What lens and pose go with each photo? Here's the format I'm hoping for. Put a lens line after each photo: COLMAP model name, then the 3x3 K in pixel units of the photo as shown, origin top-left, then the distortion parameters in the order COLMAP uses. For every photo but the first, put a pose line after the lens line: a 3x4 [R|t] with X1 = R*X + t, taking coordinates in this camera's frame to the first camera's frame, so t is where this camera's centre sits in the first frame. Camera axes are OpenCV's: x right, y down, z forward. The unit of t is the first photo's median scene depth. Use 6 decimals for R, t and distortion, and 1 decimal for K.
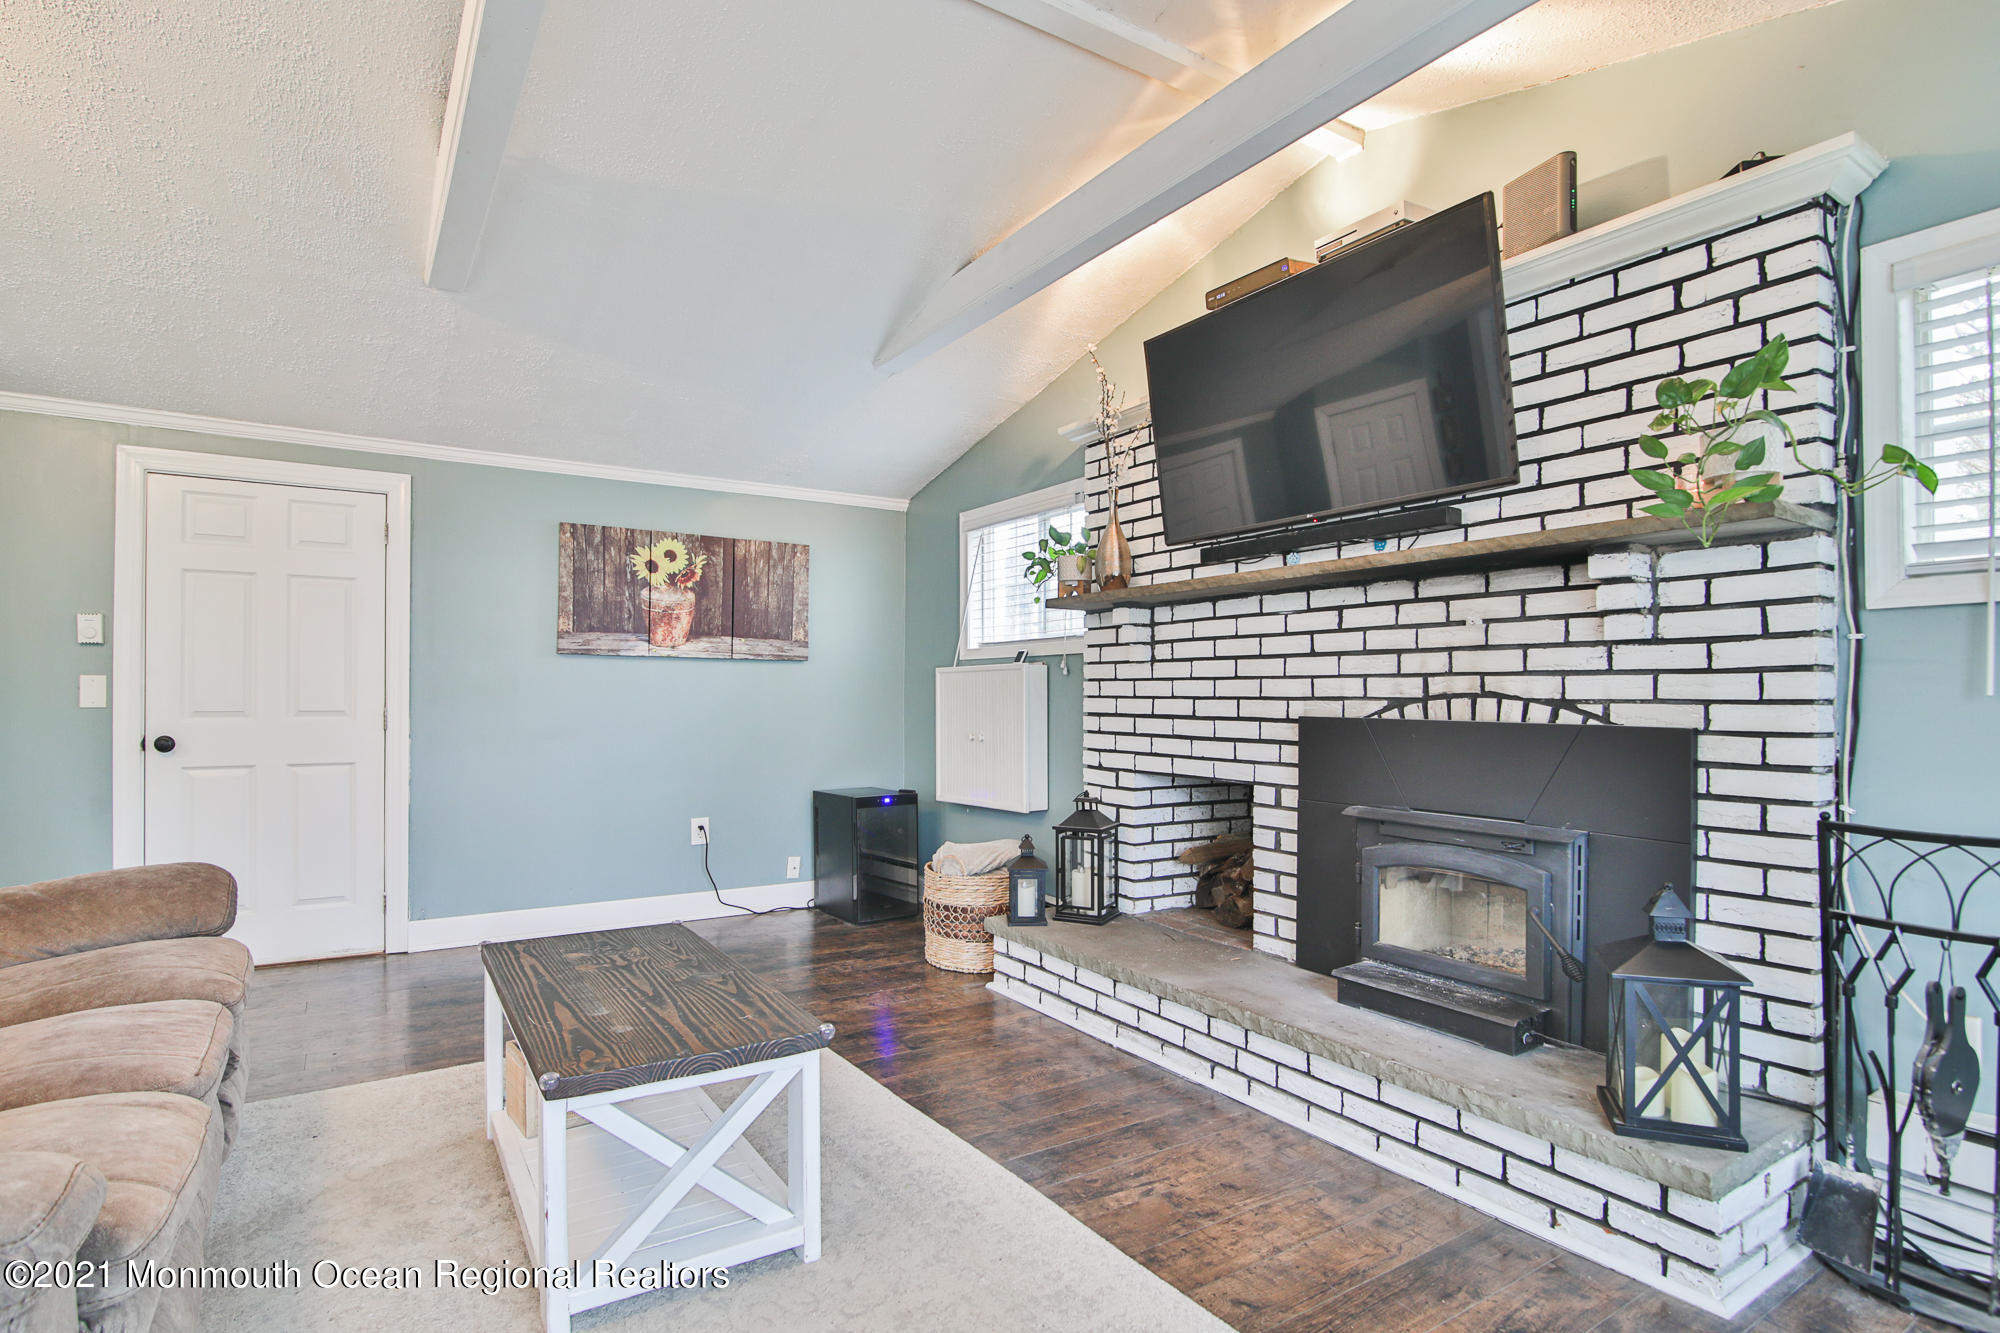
lens RADIAL K [[1002.6, 0, 998.2], [0, 1002.6, 688.0], [0, 0, 1]] dist [-0.009644, -0.000207]
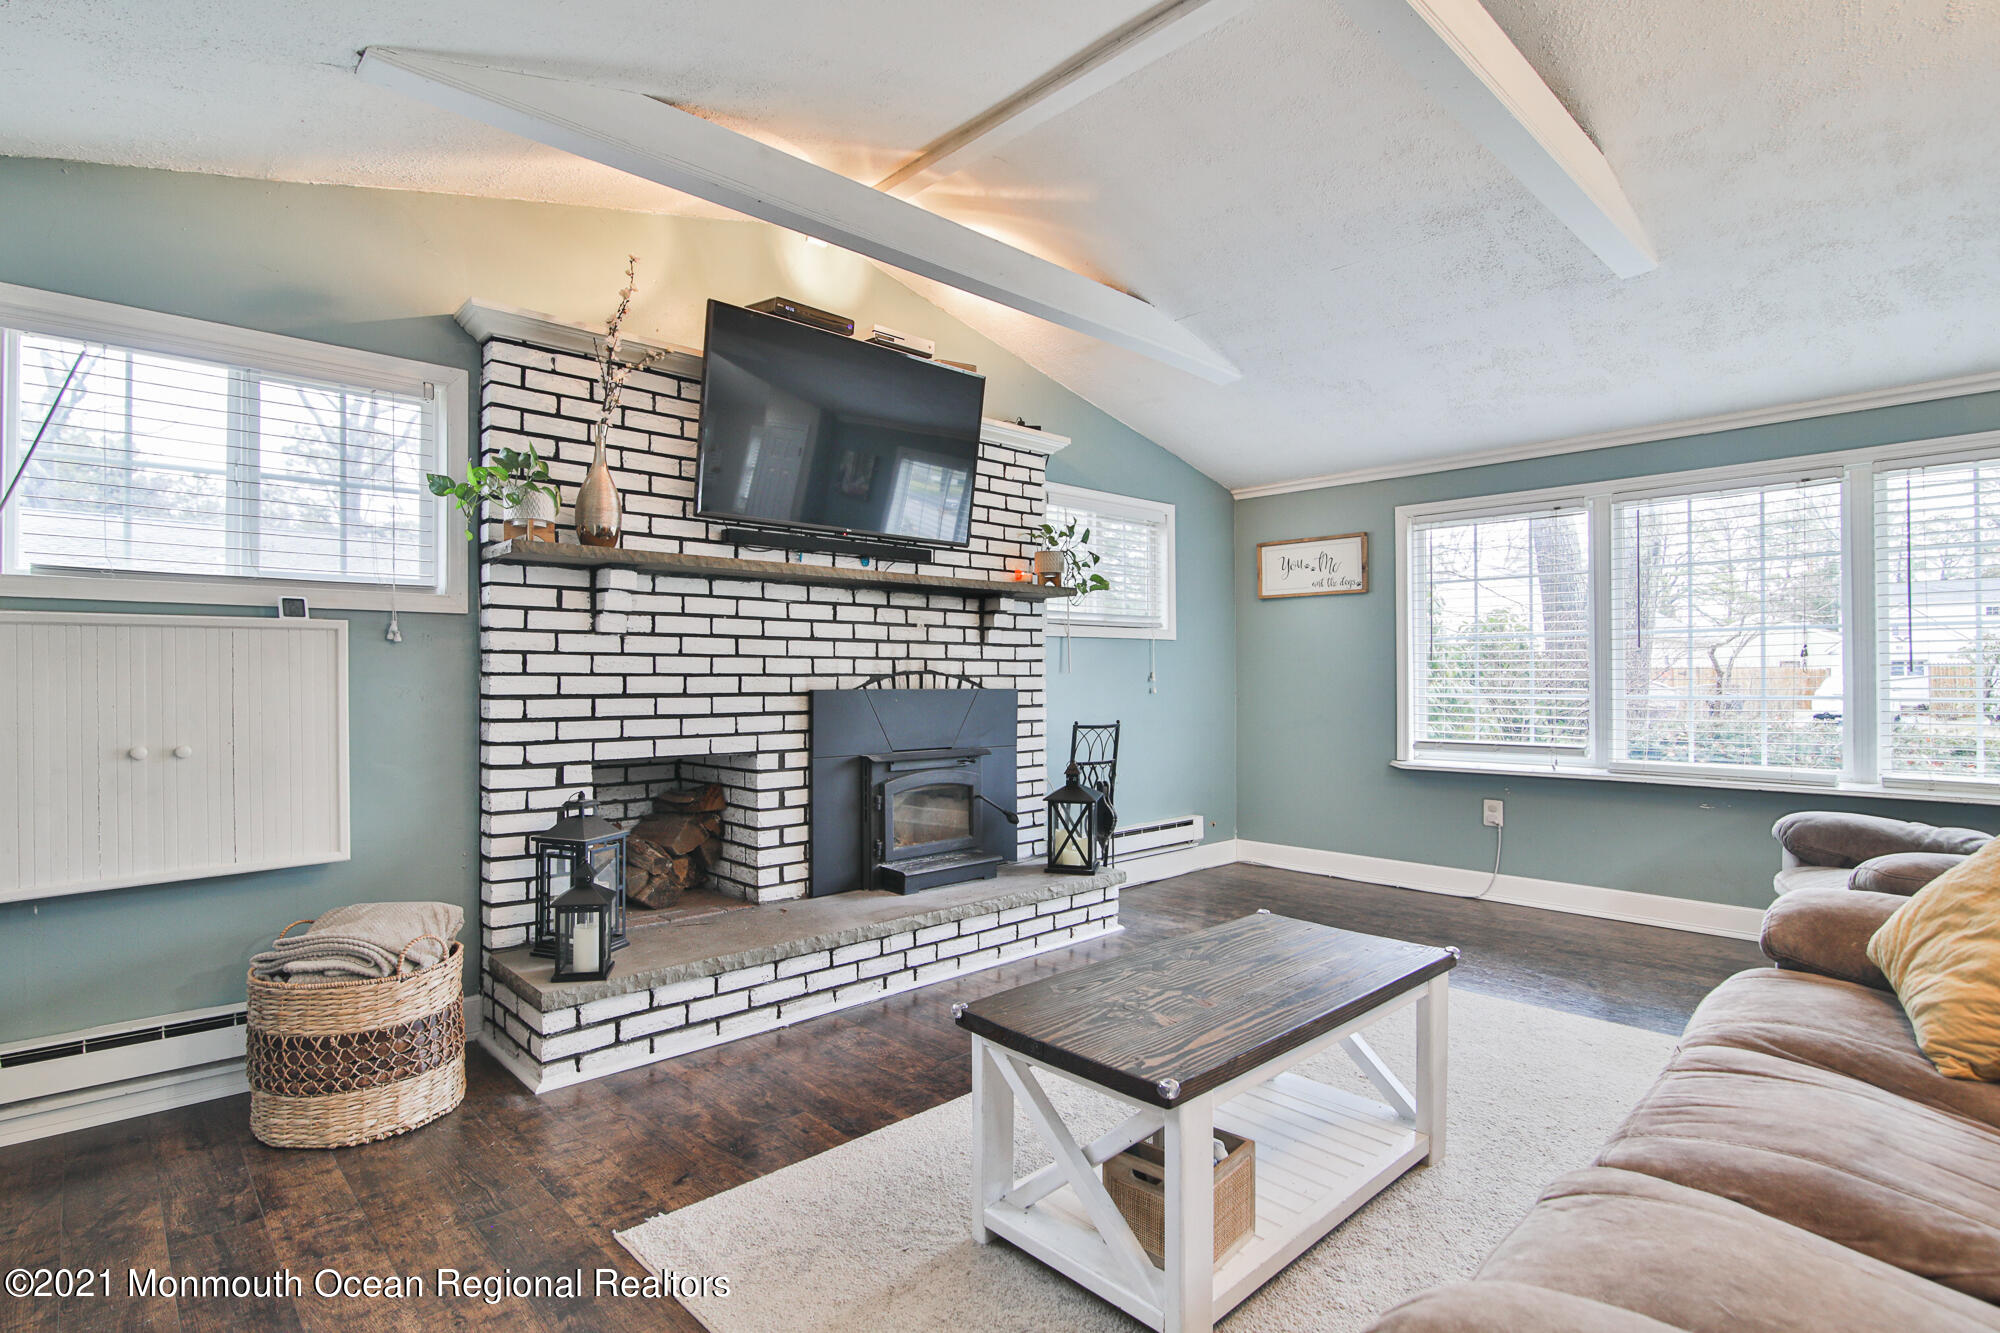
lens RADIAL K [[925.8, 0, 1010.1], [0, 925.8, 671.3], [0, 0, 1]] dist [0.000227, -0.000725]
pose [[-0.162407, 0.002291, 0.986721, -0.864810], [-0.007420, 0.999966, -0.003543, 0.008352], [-0.986696, -0.007897, -0.162384, 0.978071]]
